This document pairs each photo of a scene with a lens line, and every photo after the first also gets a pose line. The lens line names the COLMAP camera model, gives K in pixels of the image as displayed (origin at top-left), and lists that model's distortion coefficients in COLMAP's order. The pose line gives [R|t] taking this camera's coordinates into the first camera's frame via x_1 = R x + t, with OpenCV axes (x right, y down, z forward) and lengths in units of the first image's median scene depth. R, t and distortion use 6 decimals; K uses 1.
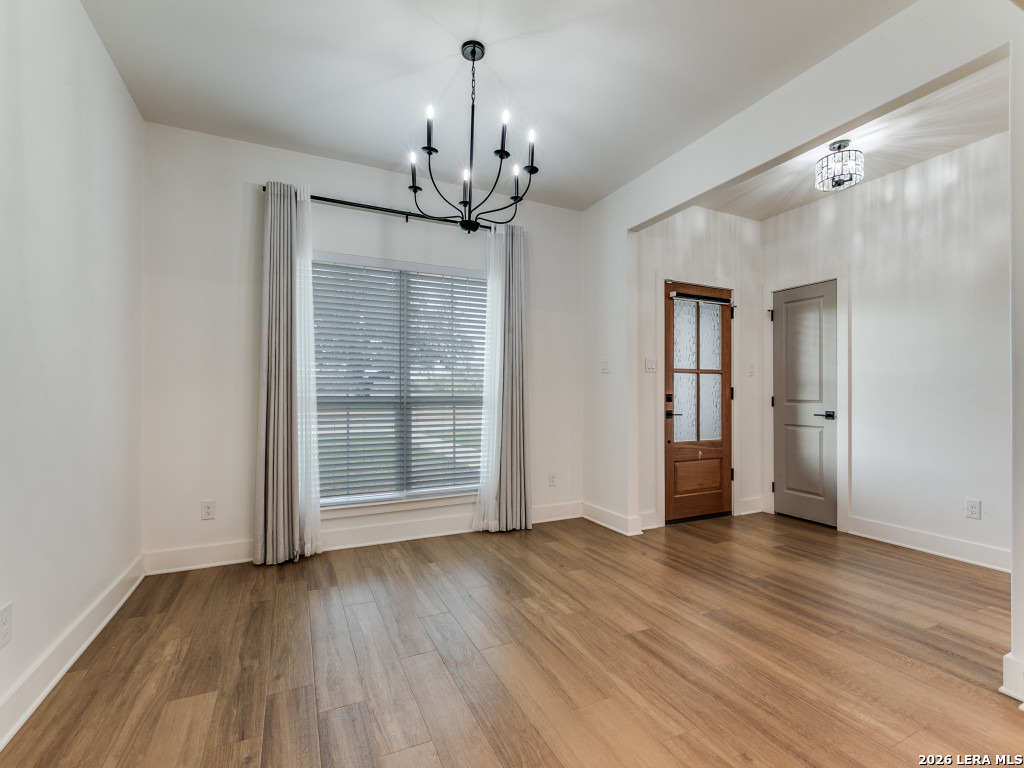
lens RADIAL K [[459.1, 0, 510.6], [0, 459.1, 388.0], [0, 0, 1]] dist [0.002972, 0.000490]
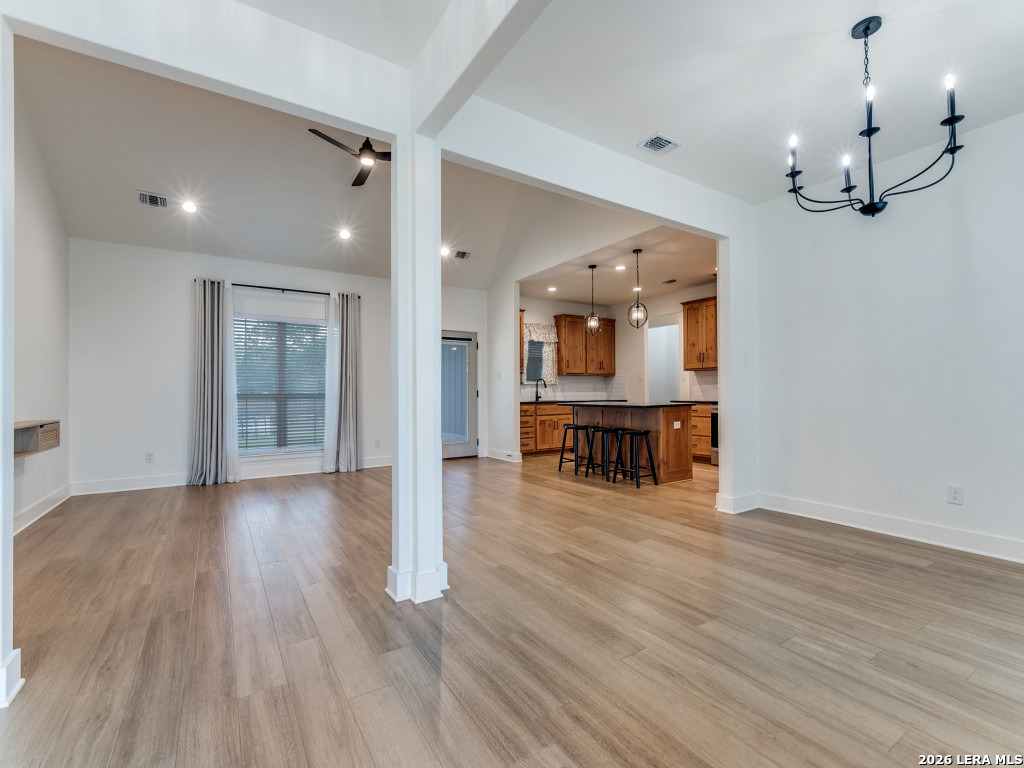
lens RADIAL K [[459.1, 0, 510.6], [0, 459.1, 388.0], [0, 0, 1]] dist [0.002972, 0.000490]
pose [[-0.991549, 0.000972, -0.129732, 0.492330], [0.004212, 0.999686, -0.024707, 0.026854], [0.129667, -0.025045, -0.991241, 1.157419]]
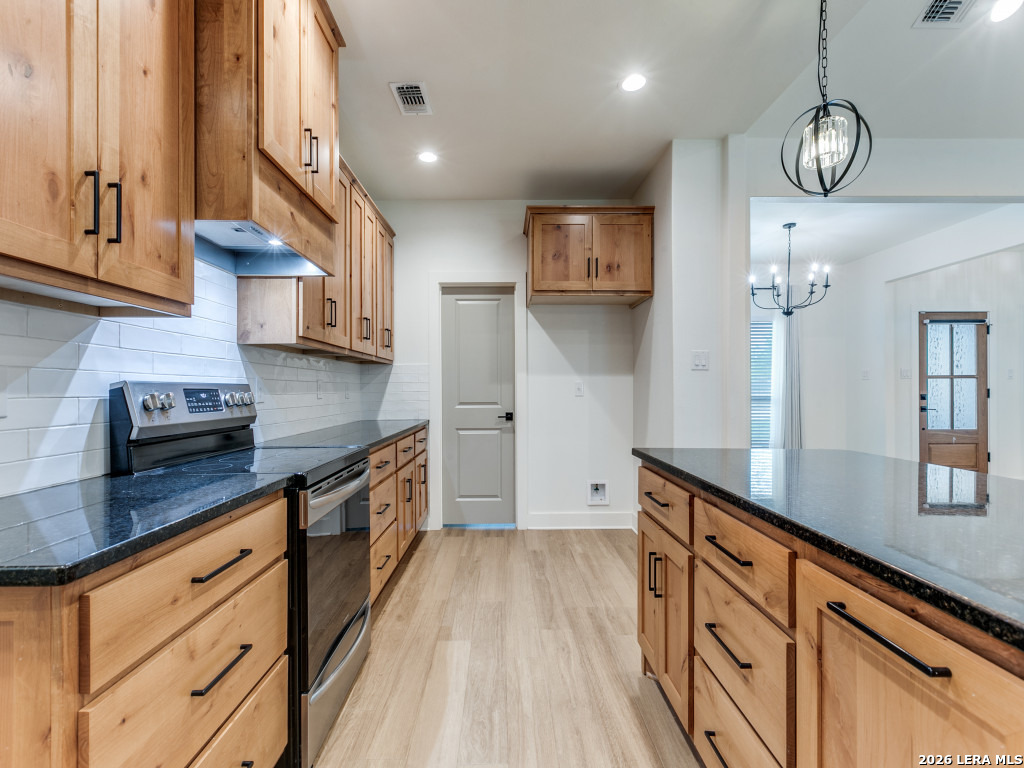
lens RADIAL K [[461.4, 0, 512.5], [0, 461.4, 386.1], [0, 0, 1]] dist [0.002294, 0.000396]
pose [[0.907916, -0.007510, -0.419085, -0.188560], [0.011332, 0.999914, 0.006632, -0.033952], [0.418999, -0.010771, 0.907923, -0.762941]]
